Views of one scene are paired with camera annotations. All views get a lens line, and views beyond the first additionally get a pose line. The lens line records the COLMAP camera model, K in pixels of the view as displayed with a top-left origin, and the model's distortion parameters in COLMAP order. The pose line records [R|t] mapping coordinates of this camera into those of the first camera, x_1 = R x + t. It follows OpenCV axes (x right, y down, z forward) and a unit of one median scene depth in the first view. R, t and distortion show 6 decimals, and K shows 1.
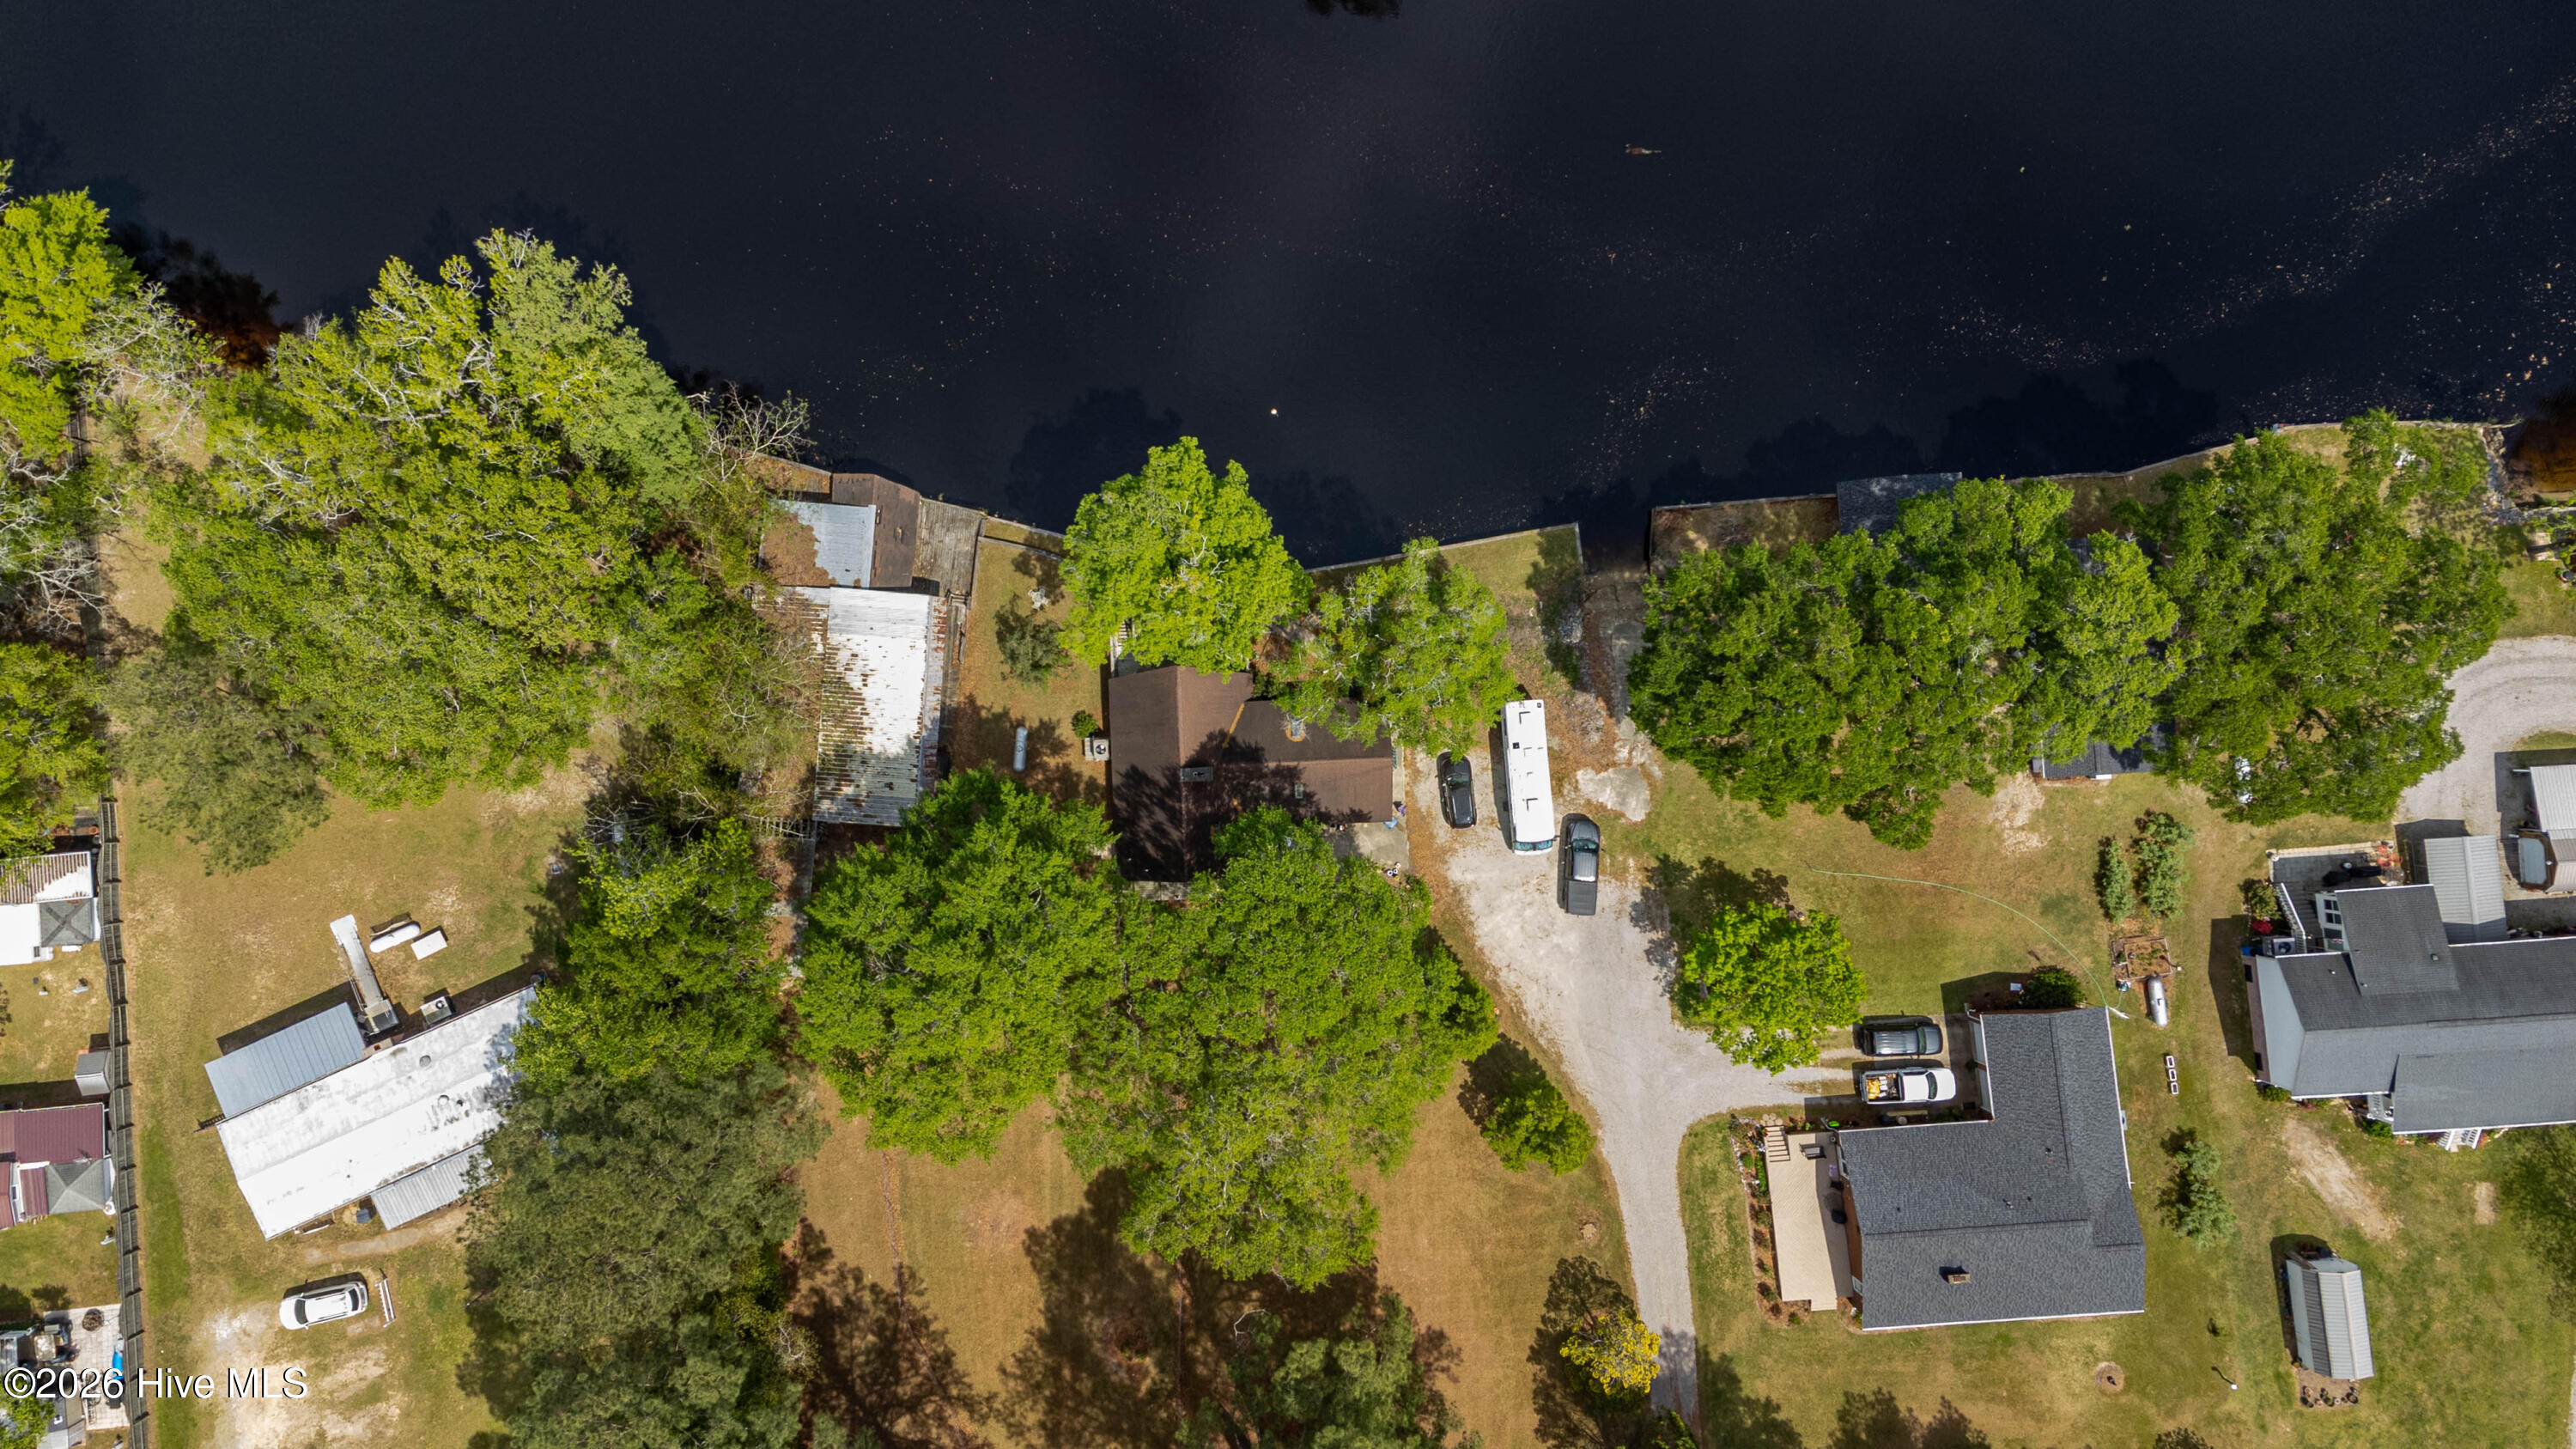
lens RADIAL K [[1857.7, 0, 1271.3], [0, 1857.7, 733.6], [0, 0, 1]] dist [0.266817, -0.223610]
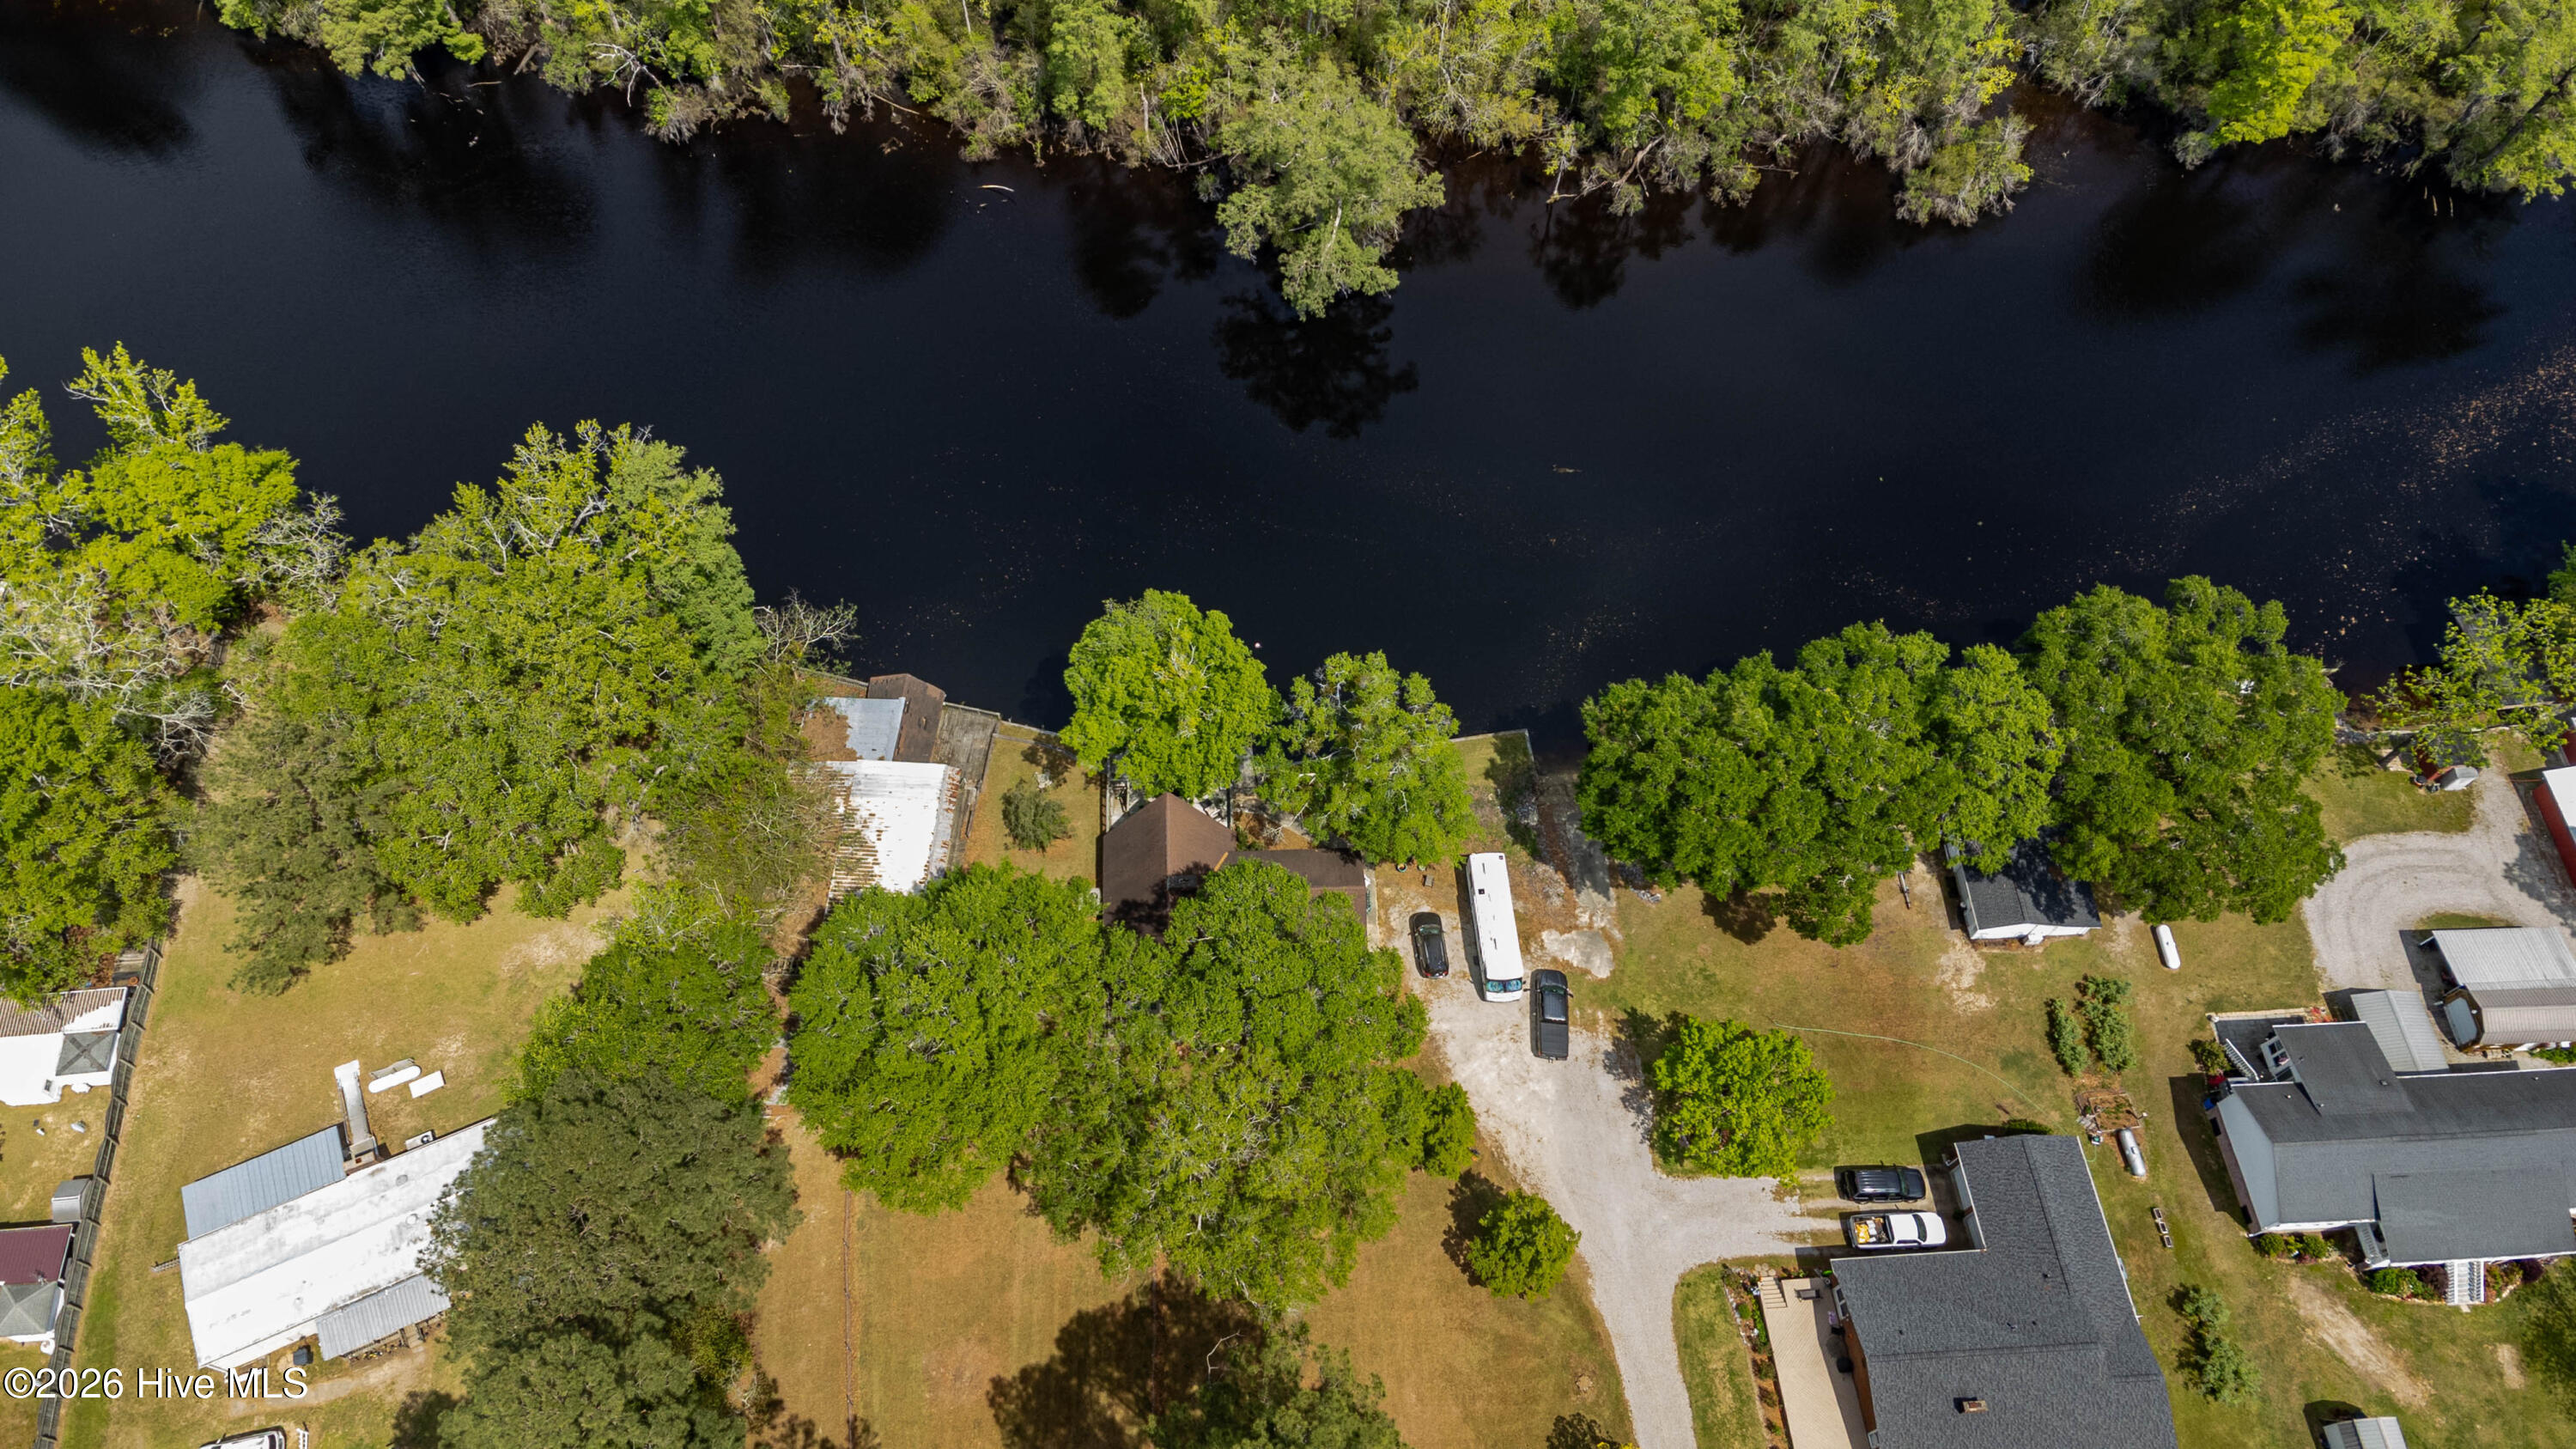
lens RADIAL K [[1857.7, 0, 1271.3], [0, 1857.7, 733.6], [0, 0, 1]] dist [0.266817, -0.223610]
pose [[0.999997, 0.000965, -0.002107, 0.012539], [-0.001801, 0.895603, -0.444850, 0.396679], [0.001458, 0.444852, 0.895603, 0.000346]]
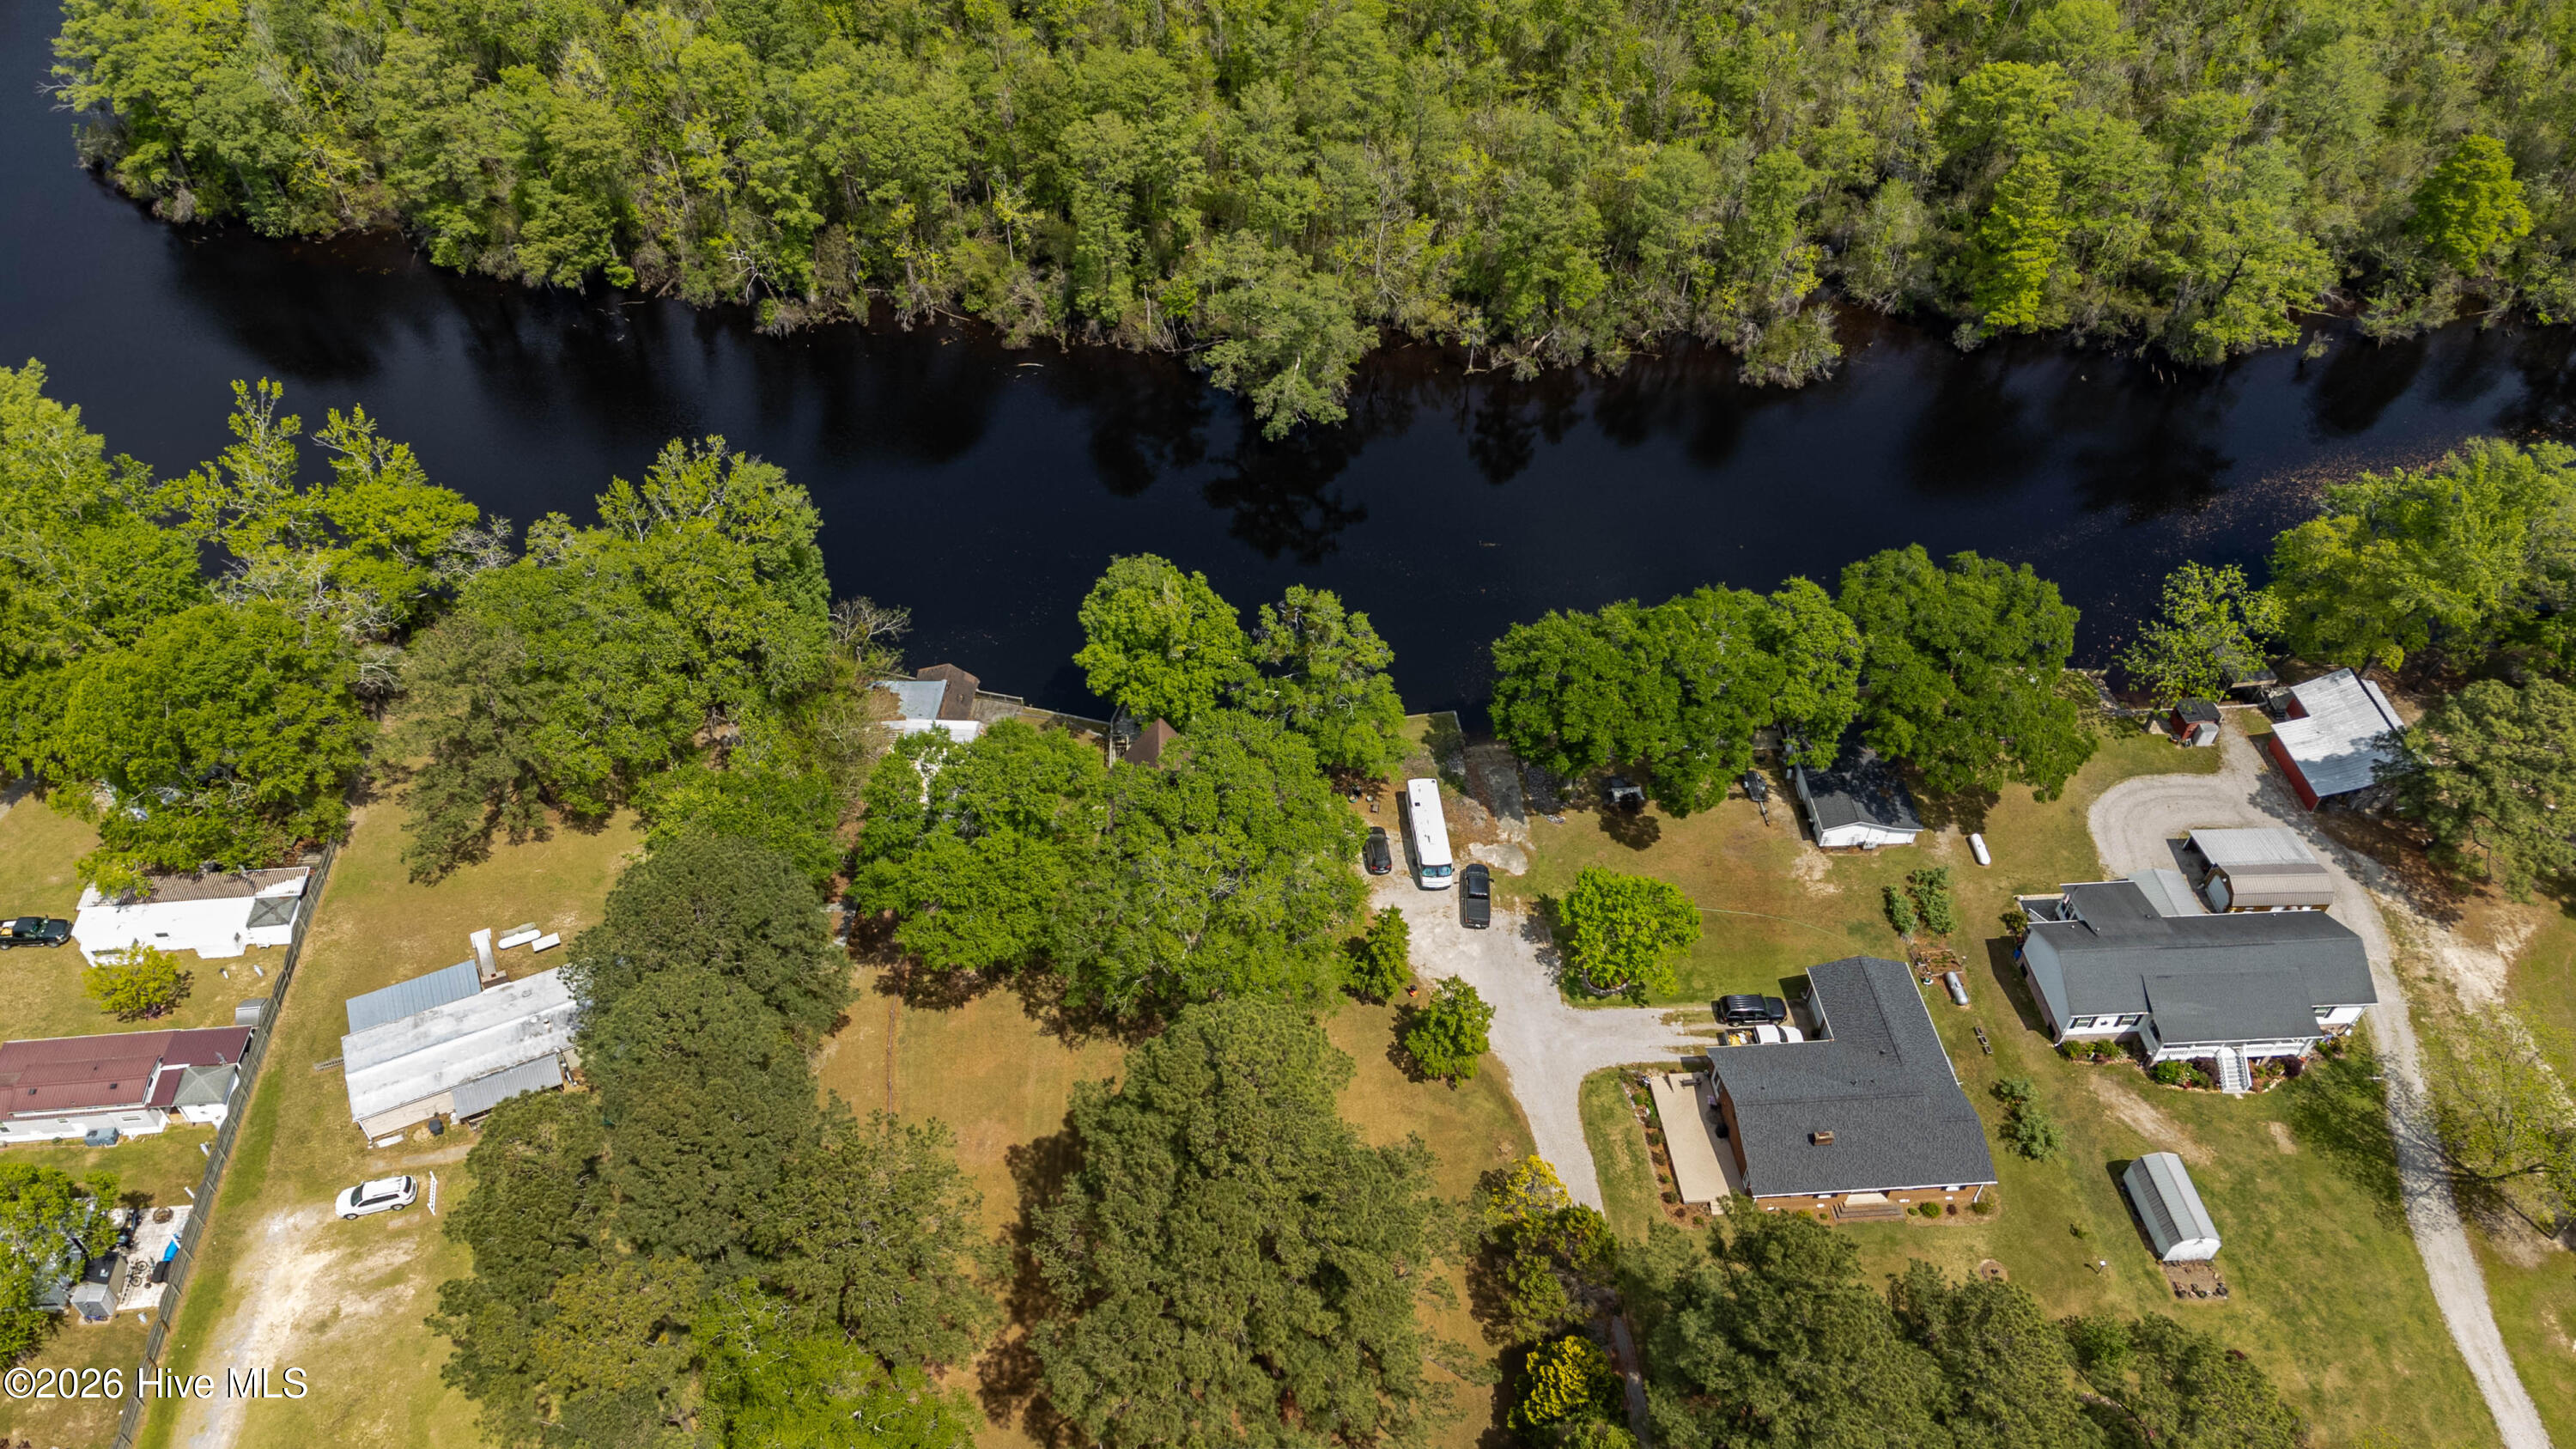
lens RADIAL K [[1858.8, 0, 1267.9], [0, 1858.8, 742.7], [0, 0, 1]] dist [0.303614, -0.352895]
pose [[0.999985, -0.005395, -0.000763, 0.027553], [0.003515, 0.745883, -0.666068, 0.830256], [0.004162, 0.666056, 0.745890, -0.000347]]
